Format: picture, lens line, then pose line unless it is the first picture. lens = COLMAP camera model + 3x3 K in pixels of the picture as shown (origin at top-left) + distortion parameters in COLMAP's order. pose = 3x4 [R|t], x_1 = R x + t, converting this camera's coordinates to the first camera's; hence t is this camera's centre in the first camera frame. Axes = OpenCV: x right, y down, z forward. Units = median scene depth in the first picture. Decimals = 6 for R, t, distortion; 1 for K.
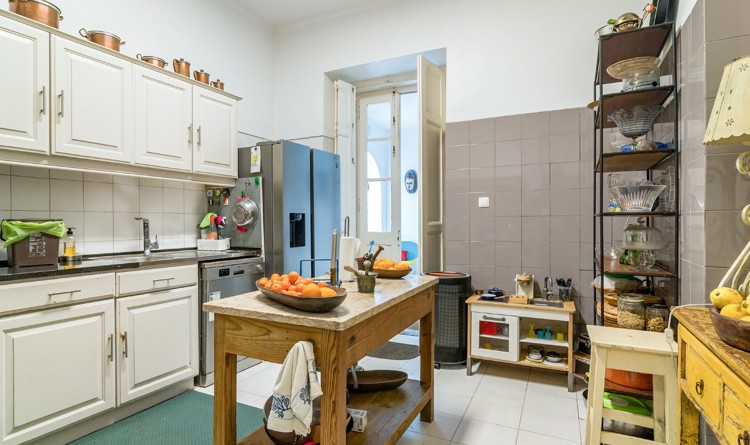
lens RADIAL K [[403.2, 0, 351.0], [0, 403.2, 224.4], [0, 0, 1]] dist [0.000250, -0.000255]
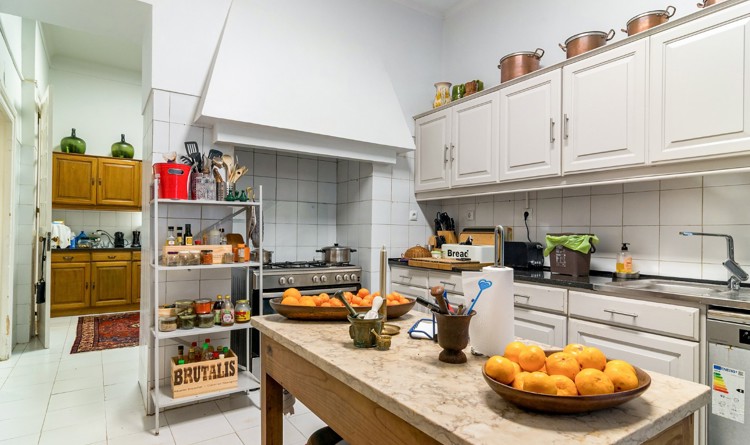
lens RADIAL K [[412.5, 0, 367.5], [0, 412.5, 225.3], [0, 0, 1]] dist [0.000030, -0.001879]
pose [[-0.489658, -0.014050, -0.871802, 0.502054], [-0.014375, 0.999864, -0.008040, -0.018334], [0.871796, 0.008595, -0.489793, 1.061142]]
